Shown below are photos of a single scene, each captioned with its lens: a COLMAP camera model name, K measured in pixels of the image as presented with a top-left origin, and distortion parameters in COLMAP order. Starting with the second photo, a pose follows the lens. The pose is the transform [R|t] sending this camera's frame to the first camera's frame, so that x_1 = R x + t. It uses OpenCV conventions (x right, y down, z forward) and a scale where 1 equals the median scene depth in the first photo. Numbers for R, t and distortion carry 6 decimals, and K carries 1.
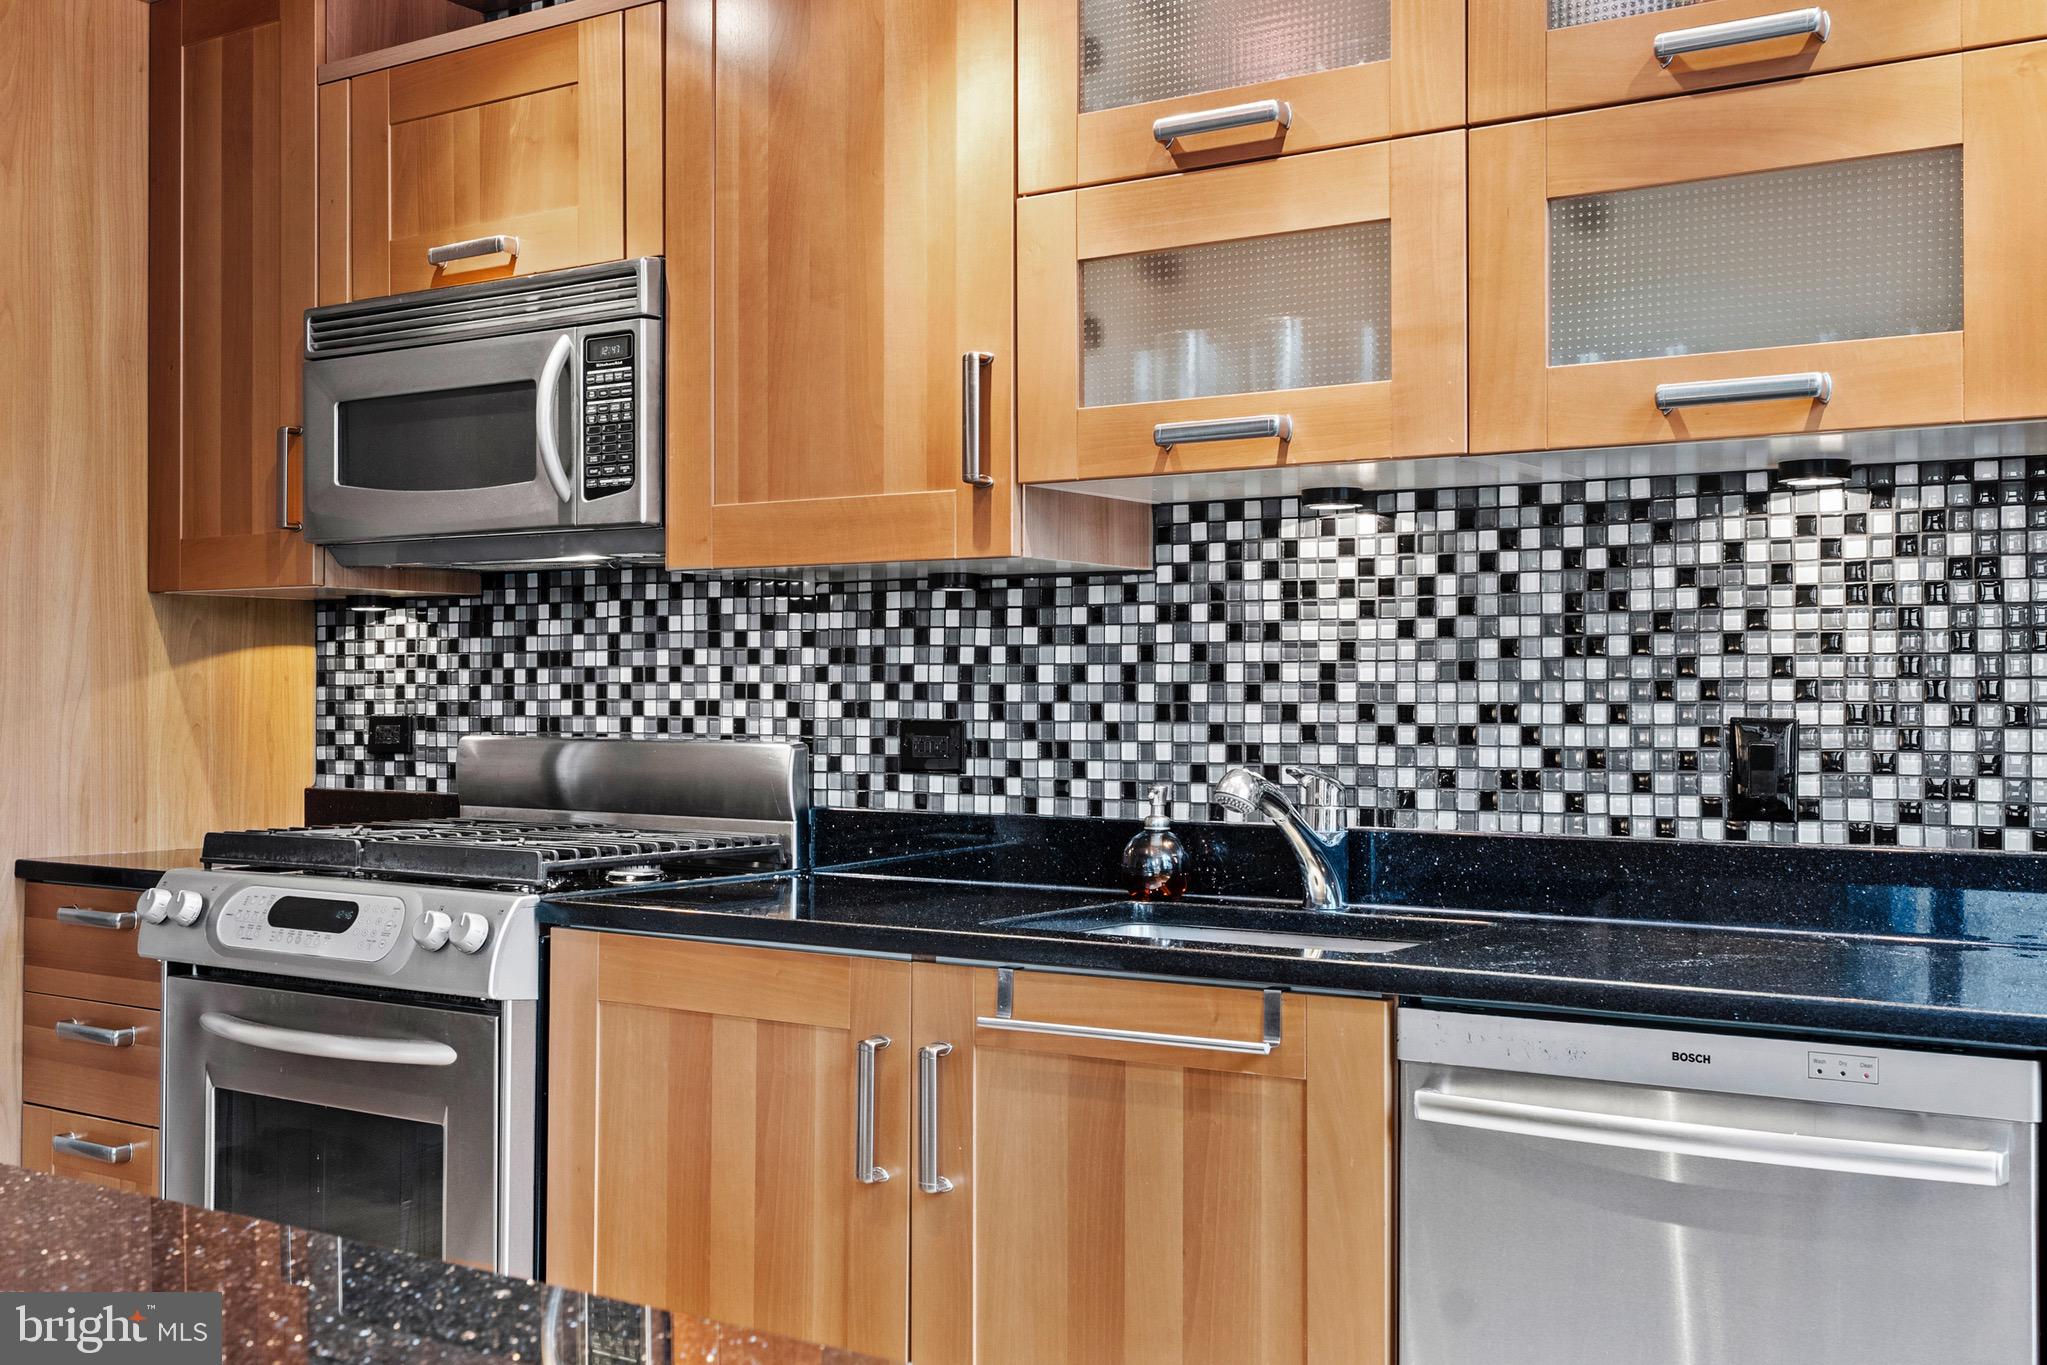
lens RADIAL K [[2107.6, 0, 1025.6], [0, 2107.6, 691.5], [0, 0, 1]] dist [0.004619, 0.000000]
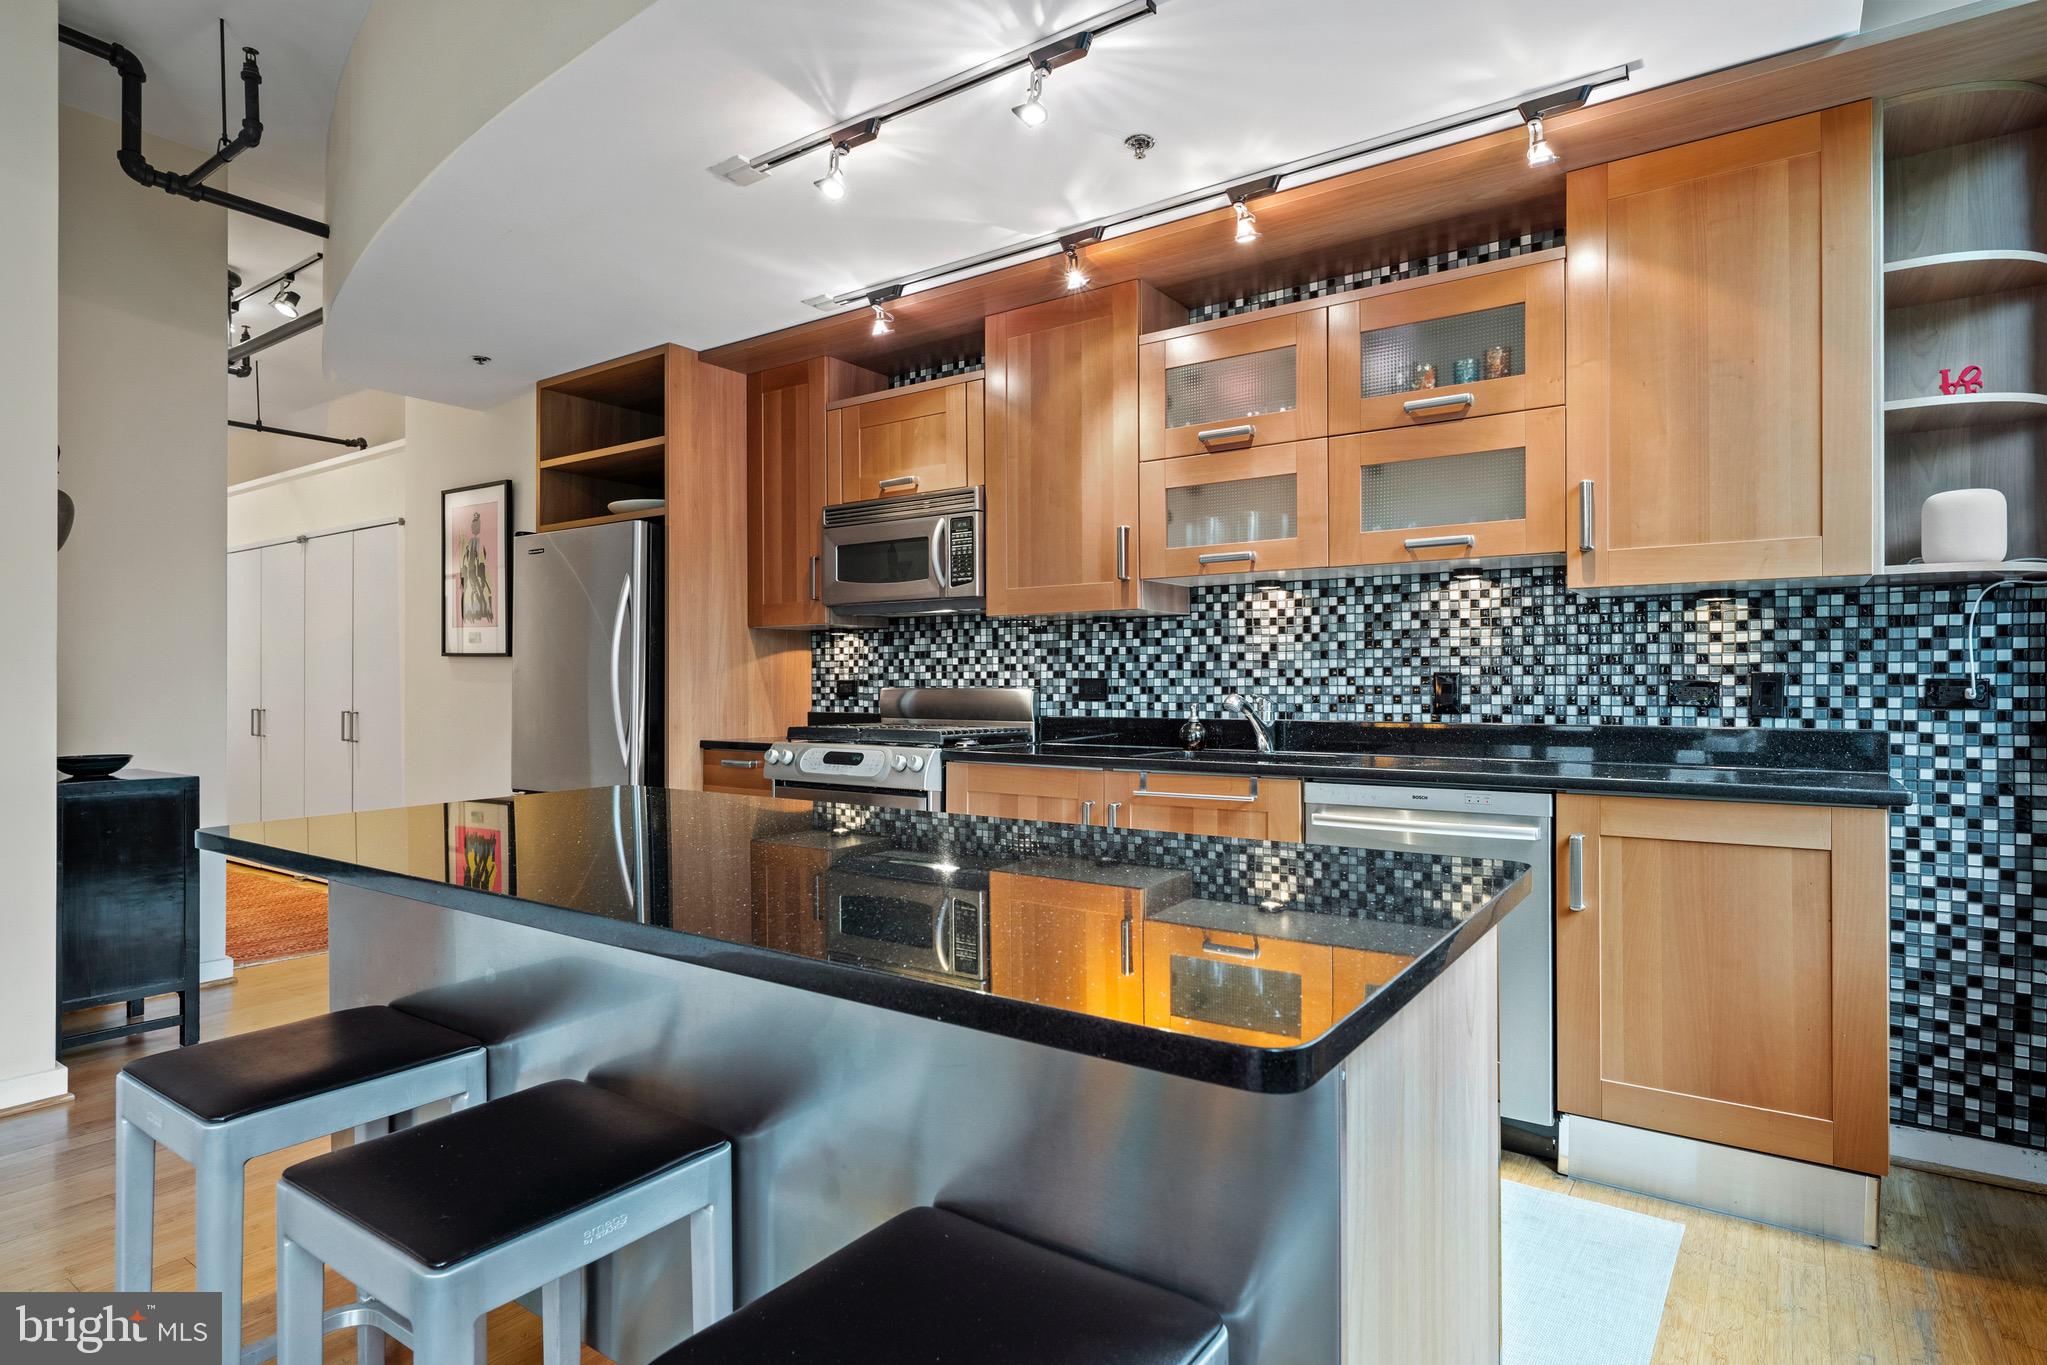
lens RADIAL K [[1099.1, 0, 1019.8], [0, 1099.1, 693.9], [0, 0, 1]] dist [0.004596, -0.000273]
pose [[0.999422, -0.003738, -0.033793, -0.088102], [0.004110, 0.999932, 0.010920, 0.017635], [0.033750, -0.011053, 0.999369, -0.250471]]
